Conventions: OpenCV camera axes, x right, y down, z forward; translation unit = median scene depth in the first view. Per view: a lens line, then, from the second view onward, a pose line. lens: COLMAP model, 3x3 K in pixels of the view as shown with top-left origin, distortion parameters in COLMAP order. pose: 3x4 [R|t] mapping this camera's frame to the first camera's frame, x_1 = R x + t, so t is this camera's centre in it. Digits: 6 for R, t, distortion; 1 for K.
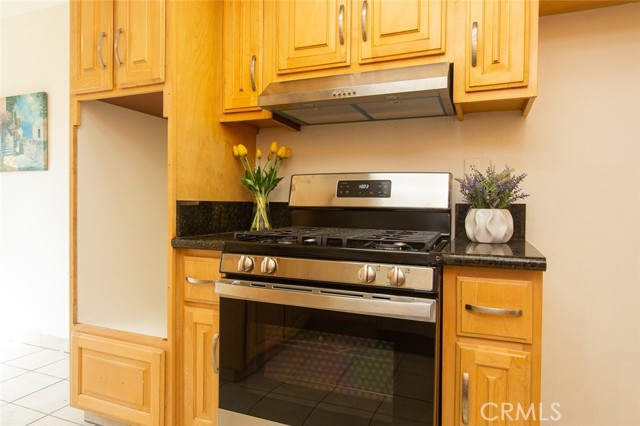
lens RADIAL K [[398.8, 0, 318.3], [0, 398.8, 210.1], [0, 0, 1]] dist [-0.002604, 0.001098]
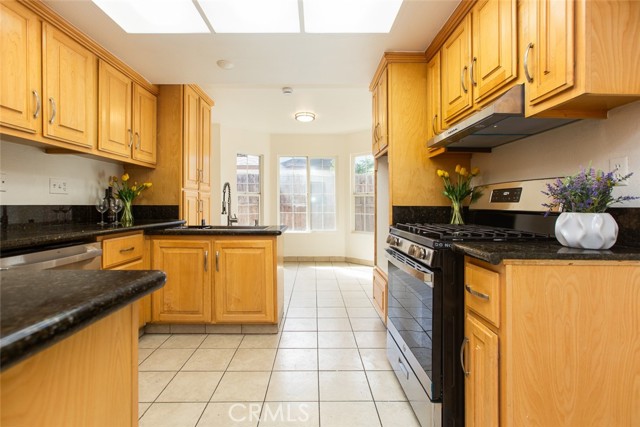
lens RADIAL K [[289.8, 0, 320.4], [0, 289.8, 207.8], [0, 0, 1]] dist [-0.003343, -0.000068]
pose [[0.398014, 0.002313, -0.917377, 0.447771], [-0.019512, 0.999792, -0.005945, 0.001021], [0.917172, 0.020266, 0.397976, 0.076897]]
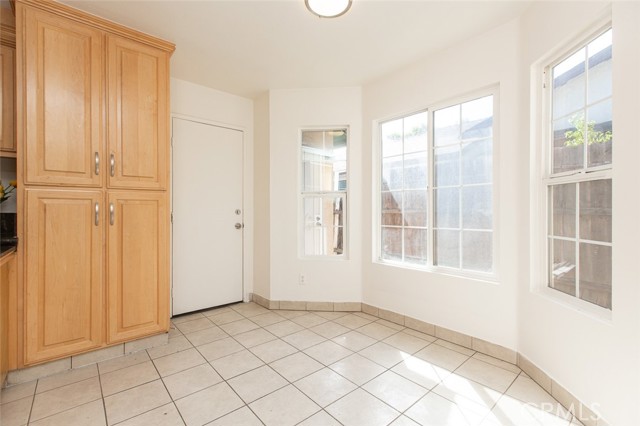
lens RADIAL K [[285.6, 0, 320.0], [0, 285.6, 213.0], [0, 0, 1]] dist [-0.000057, 0.000024]
pose [[-0.457528, -0.004465, -0.889184, -0.453540], [-0.020880, 0.999766, 0.005723, -0.021288], [0.888950, 0.021185, -0.457514, 0.890762]]
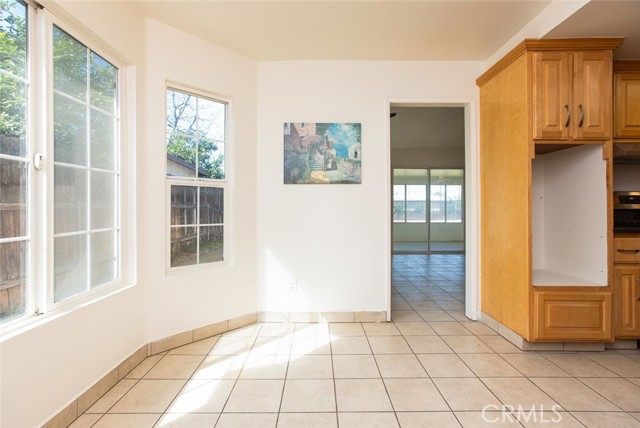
lens RADIAL K [[289.8, 0, 320.4], [0, 289.8, 208.3], [0, 0, 1]] dist [-0.003343, -0.000068]
pose [[0.922183, -0.006014, 0.386707, -1.164247], [0.013926, 0.999747, -0.017661, -0.004593], [-0.386503, 0.021672, 0.922033, 0.183985]]
